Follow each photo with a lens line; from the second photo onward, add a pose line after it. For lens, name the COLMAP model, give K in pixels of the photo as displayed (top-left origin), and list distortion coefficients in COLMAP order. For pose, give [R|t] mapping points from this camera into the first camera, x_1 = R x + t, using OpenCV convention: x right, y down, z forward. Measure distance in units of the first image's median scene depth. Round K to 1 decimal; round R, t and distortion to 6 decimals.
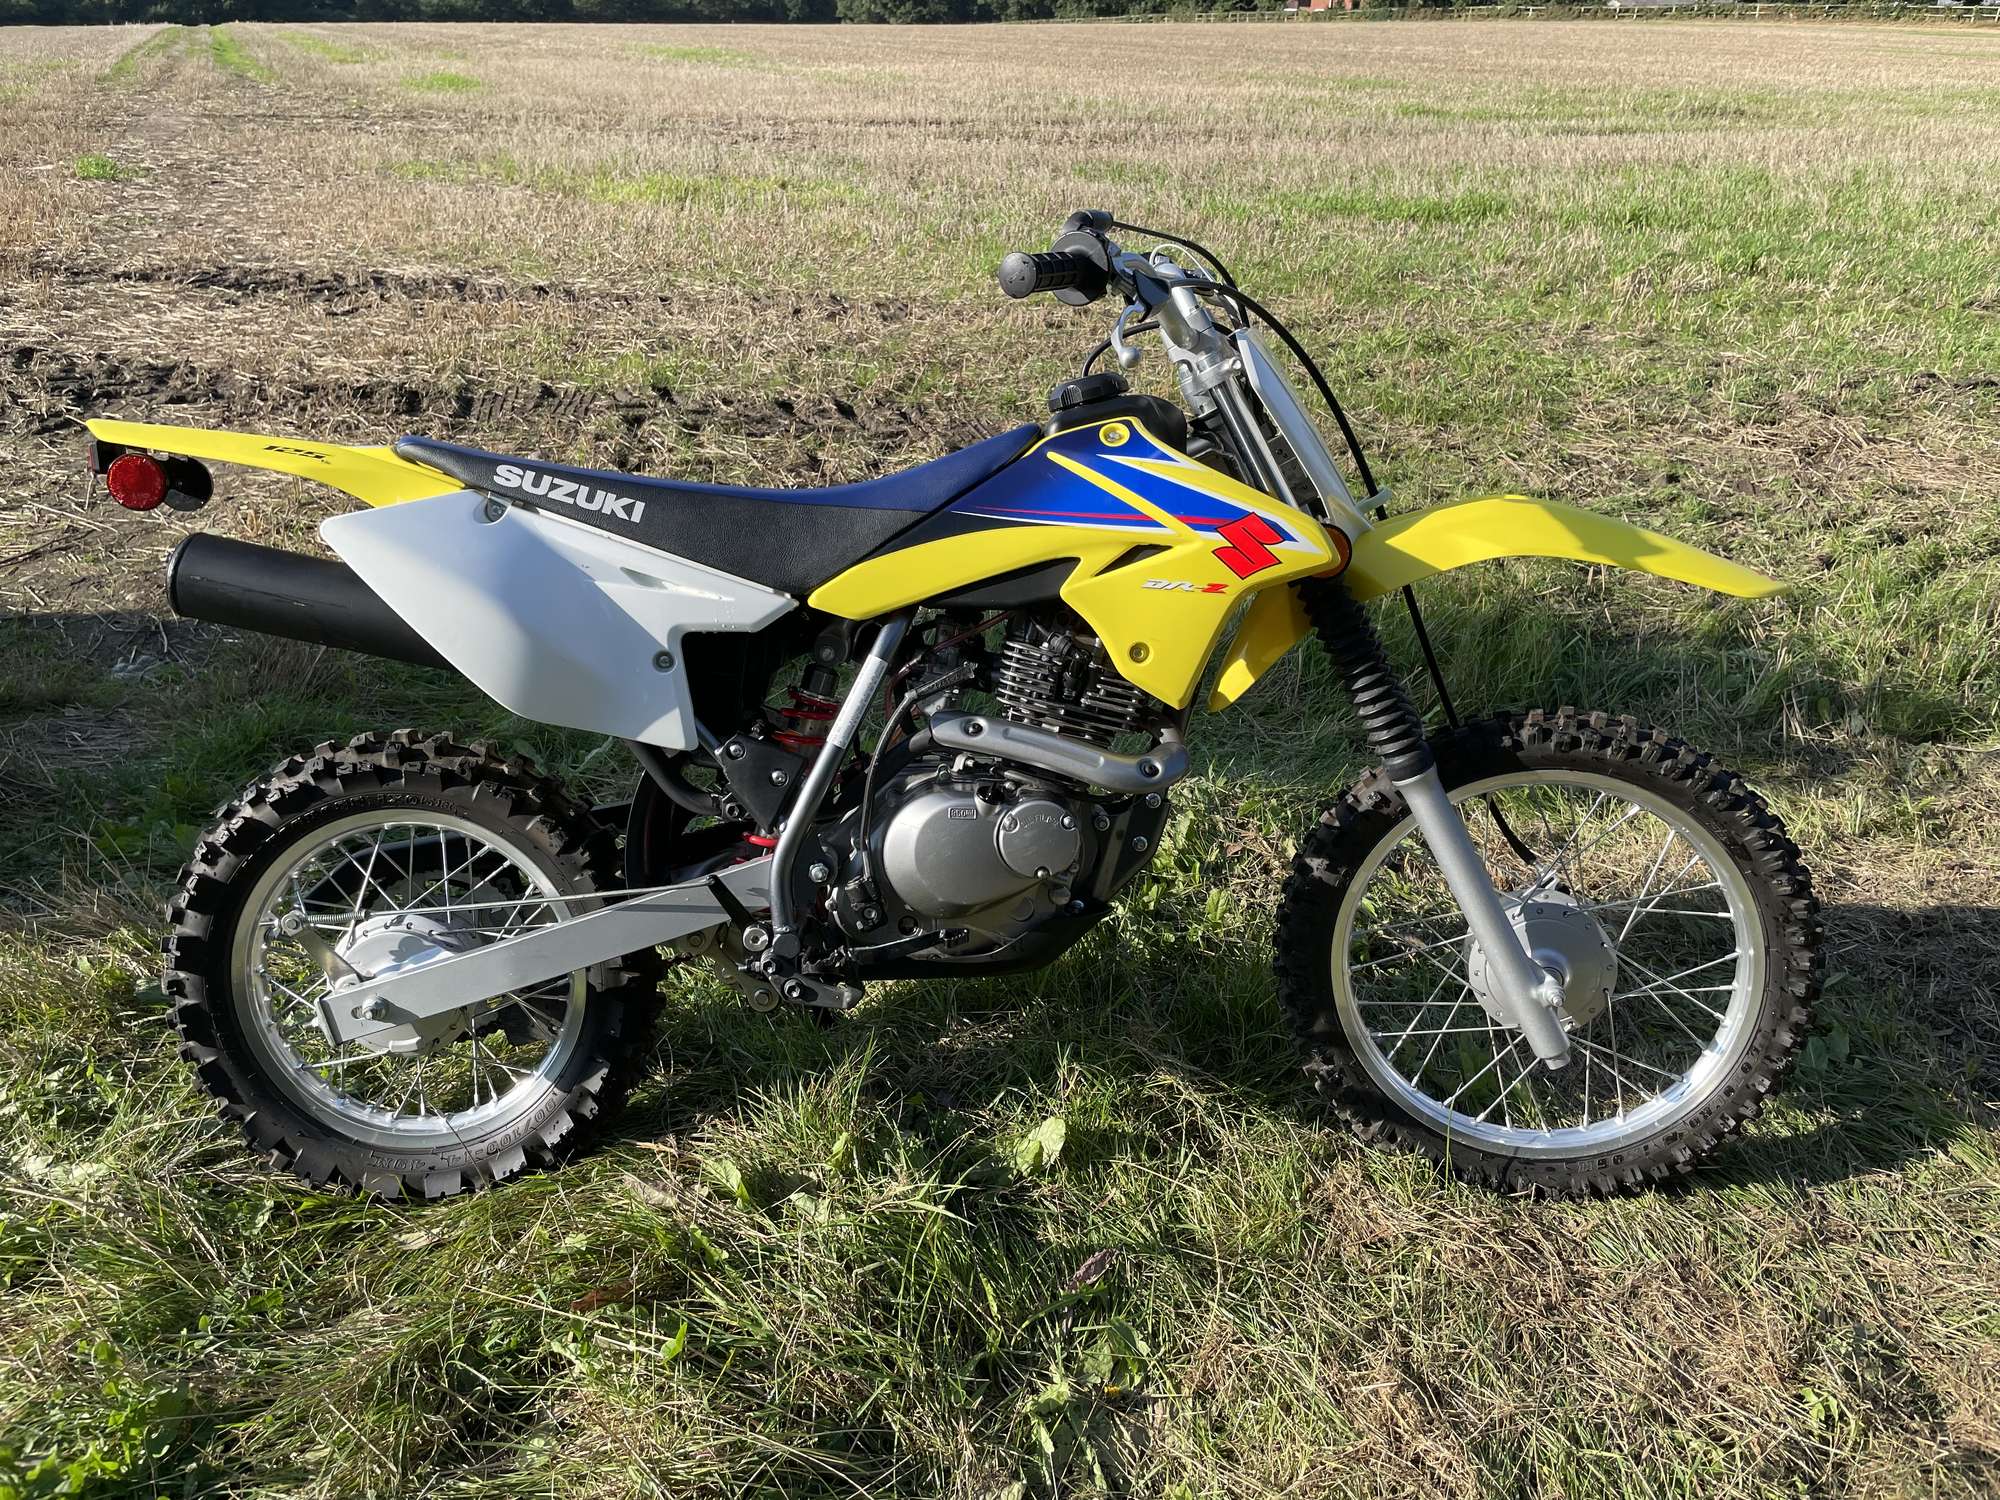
lens RADIAL K [[1523.8, 0, 983.4], [0, 1523.8, 753.6], [0, 0, 1]] dist [0.084204, -0.123355]
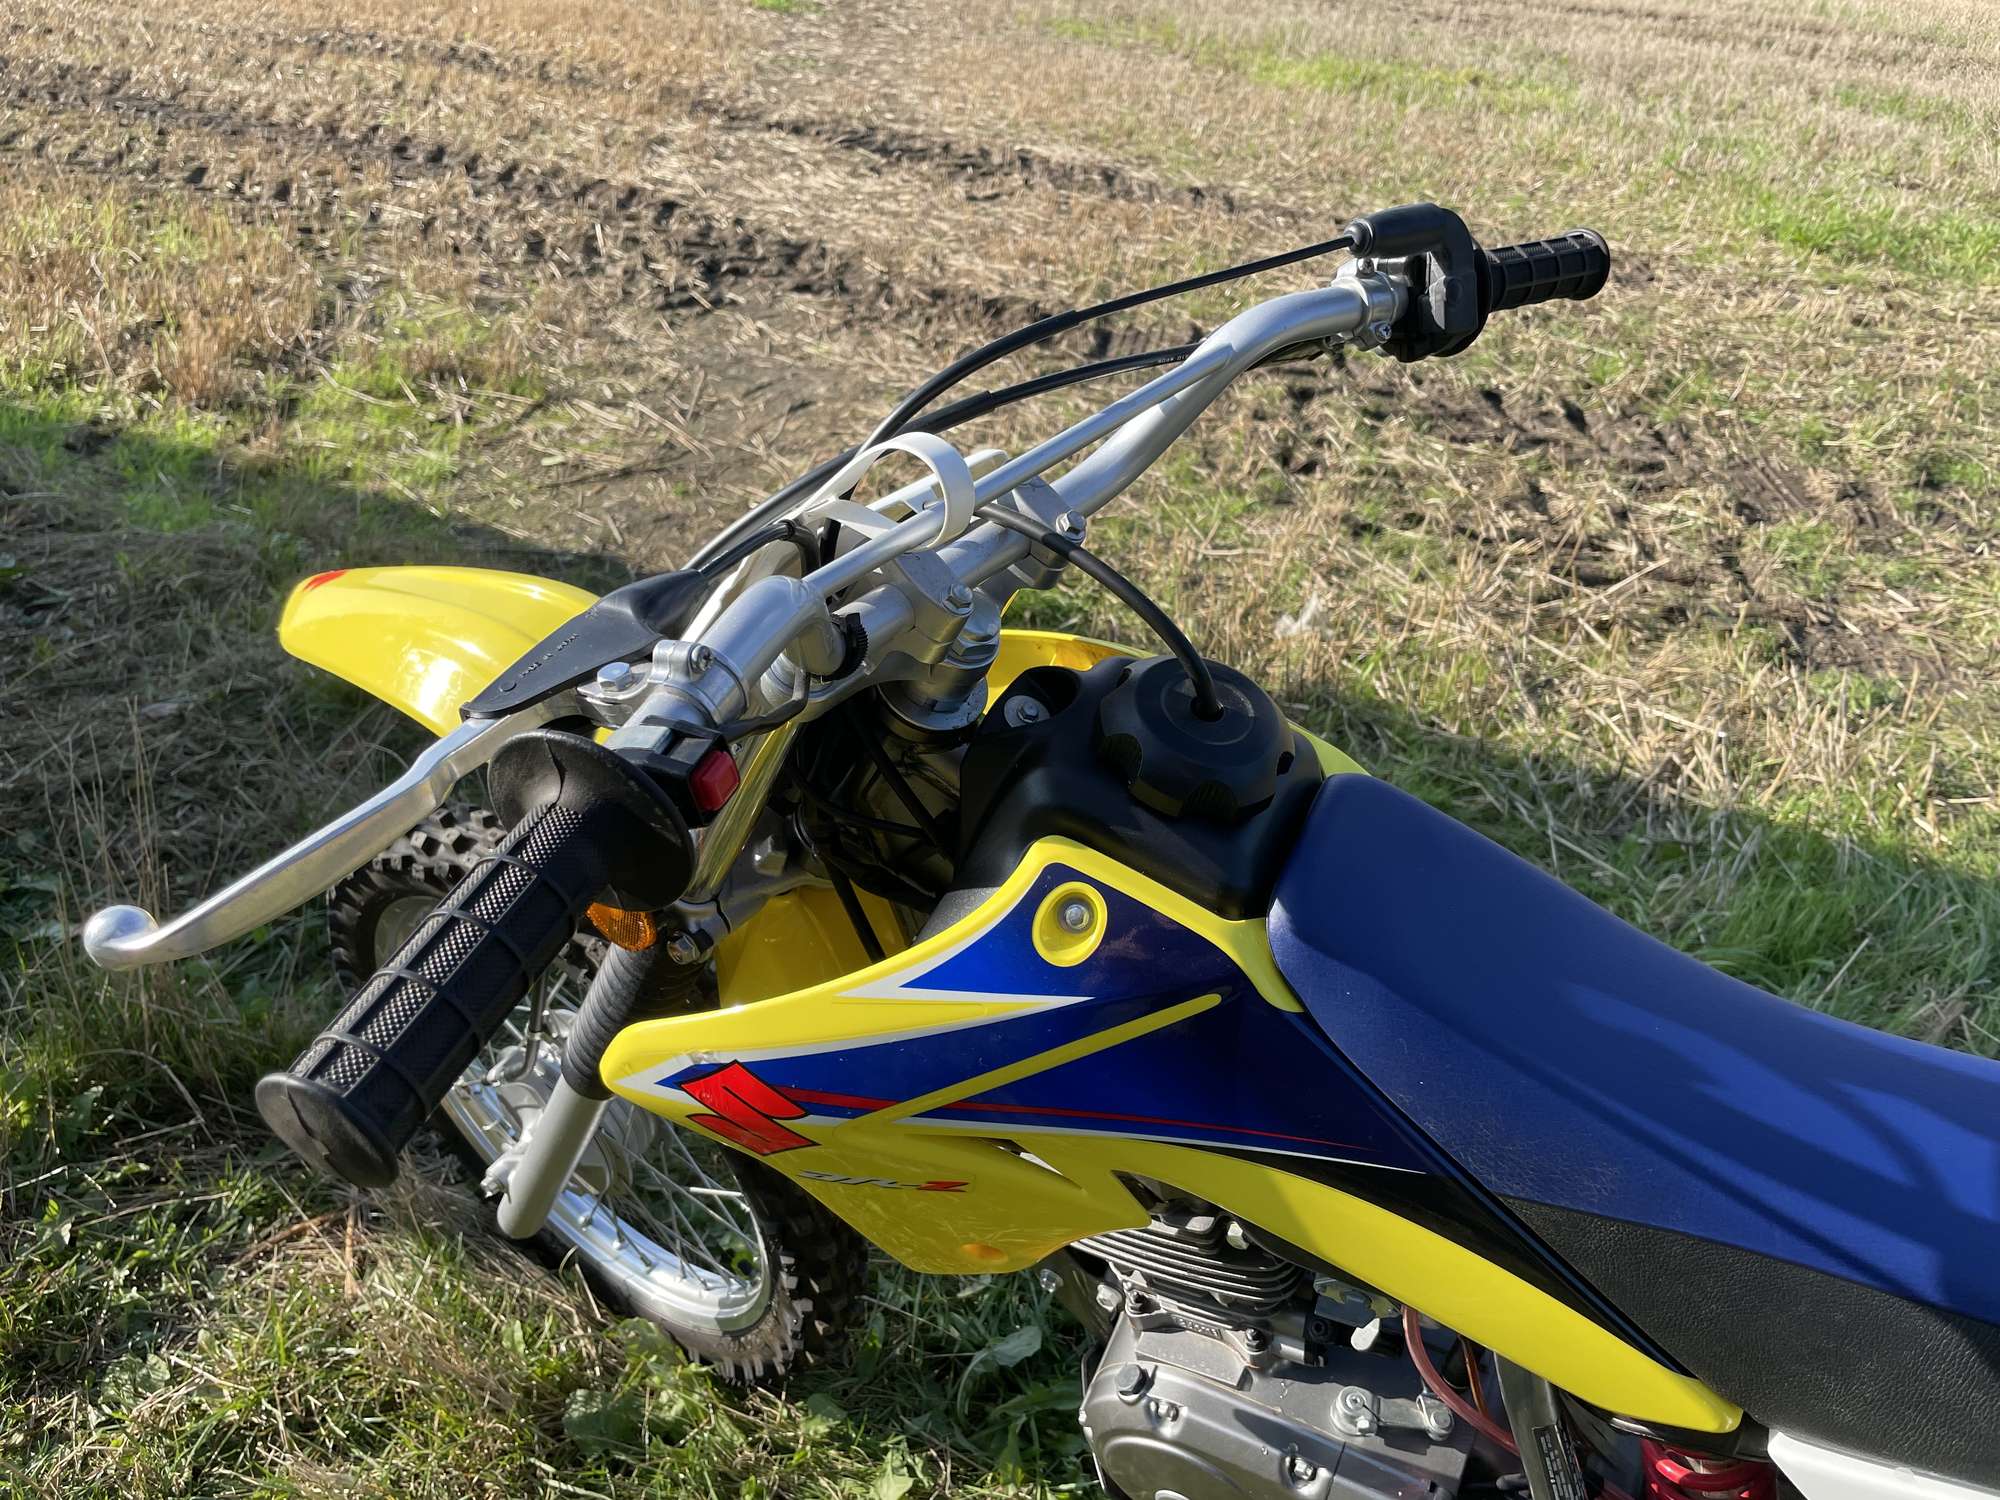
lens RADIAL K [[1523.8, 0, 983.4], [0, 1523.8, 753.6], [0, 0, 1]] dist [0.084204, -0.123355]
pose [[0.928512, 0.223358, -0.296609, -0.089250], [-0.201061, 0.974034, 0.104079, -0.073813], [0.312154, -0.037002, 0.949311, 0.157426]]
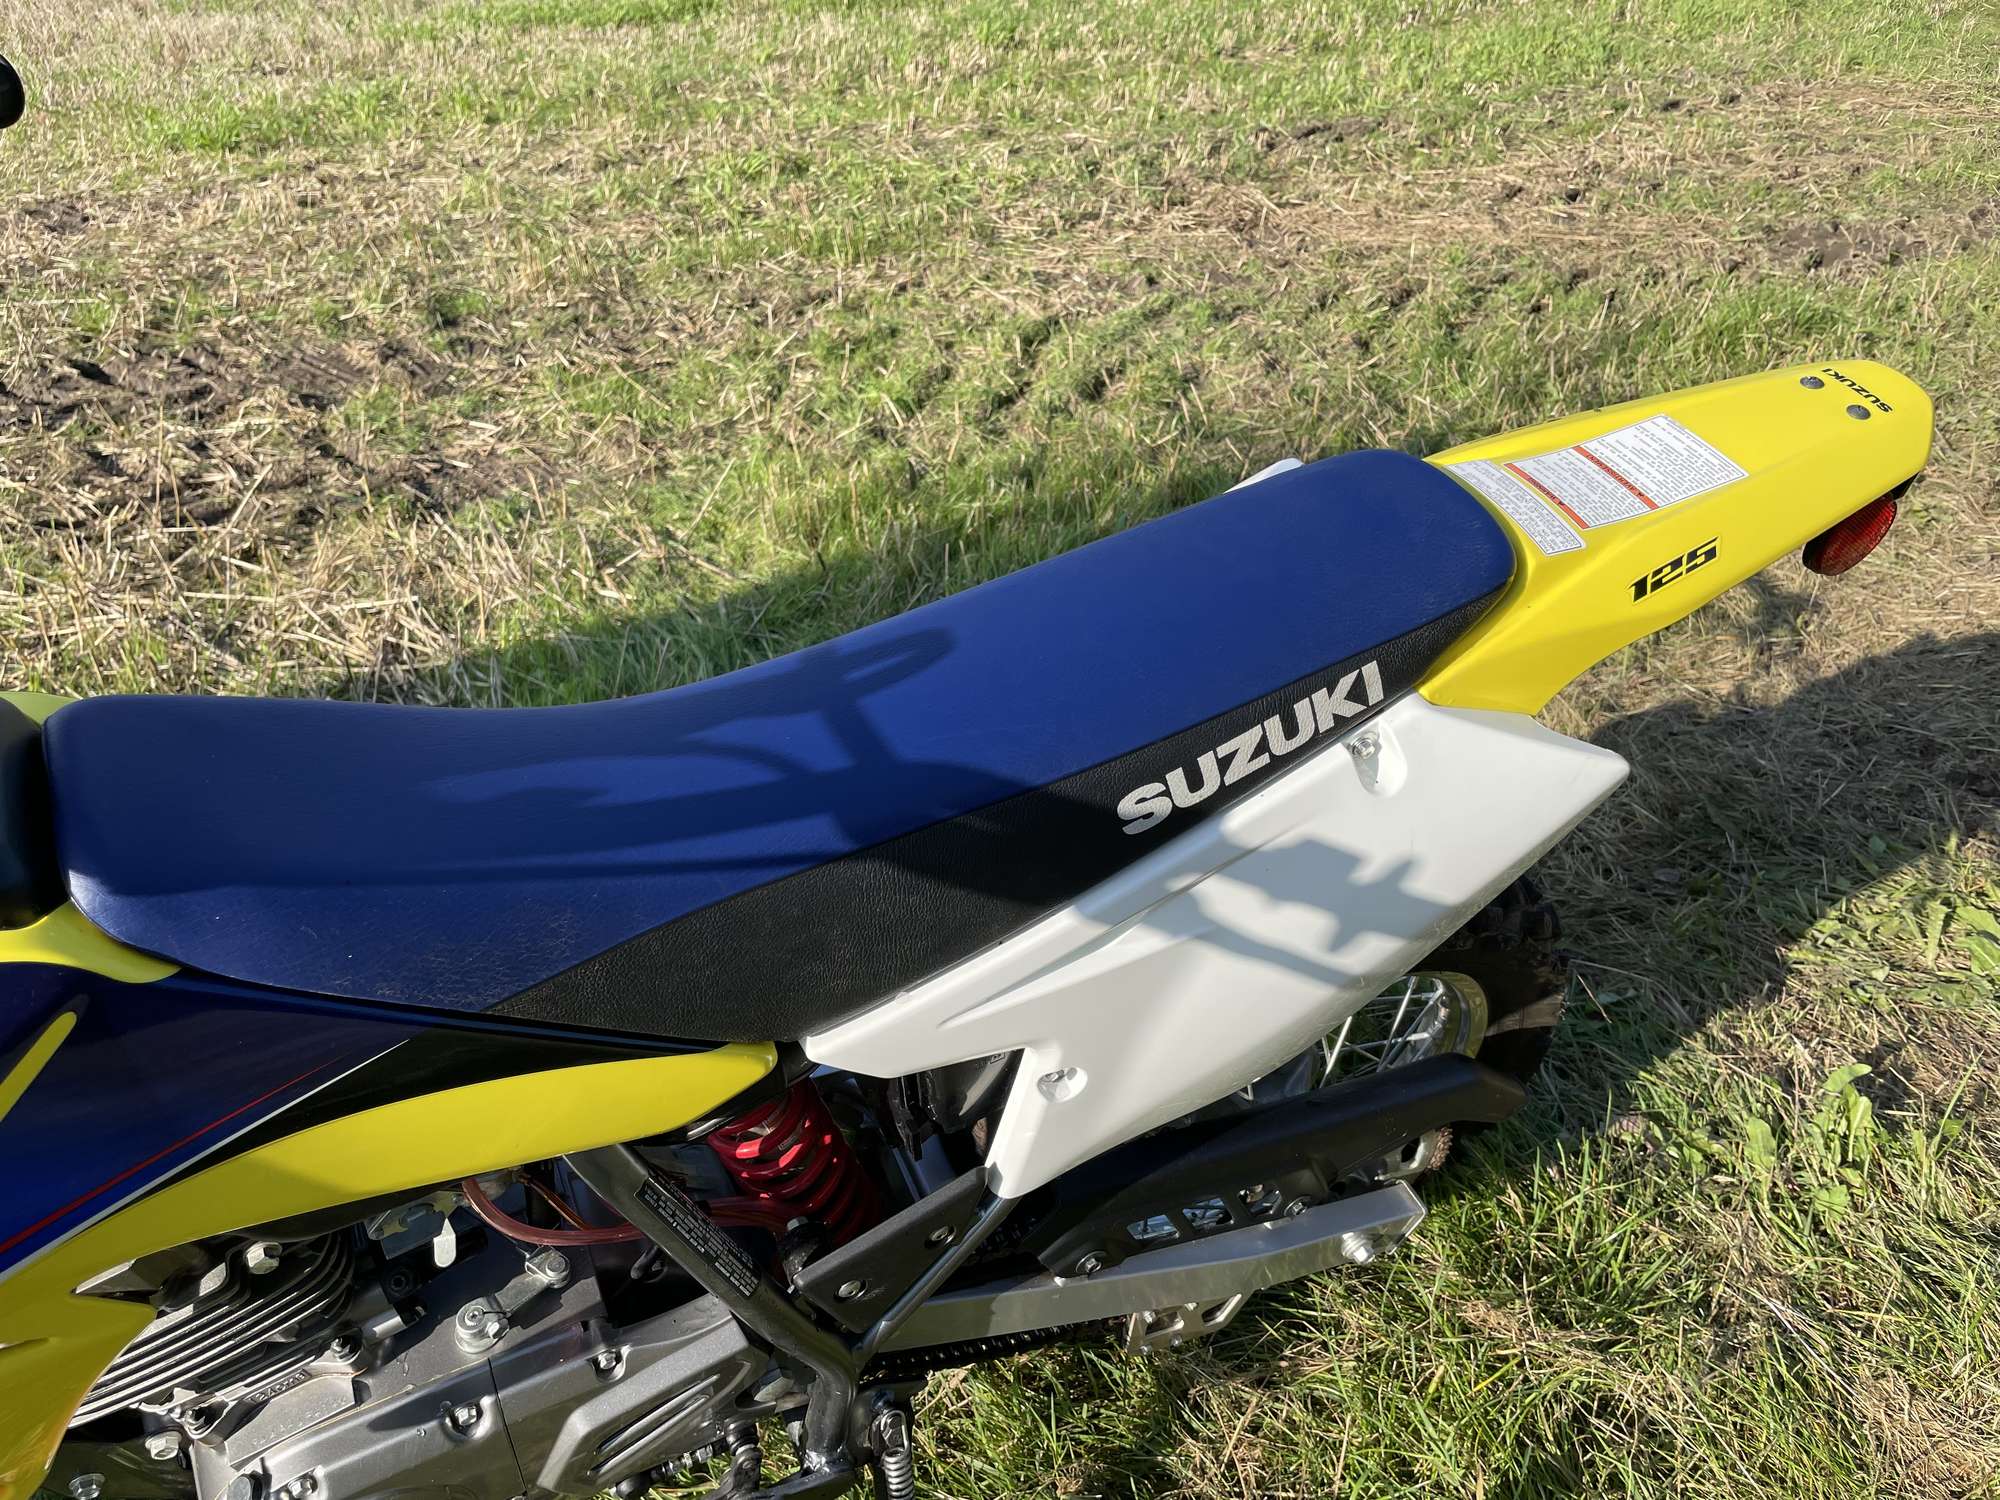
lens RADIAL K [[1523.8, 0, 983.4], [0, 1523.8, 753.6], [0, 0, 1]] dist [0.084204, -0.123355]
pose [[0.849948, -0.303187, 0.430891, -0.091463], [0.255856, 0.952446, 0.165483, -0.064519], [-0.460572, -0.030406, 0.887101, 0.165238]]
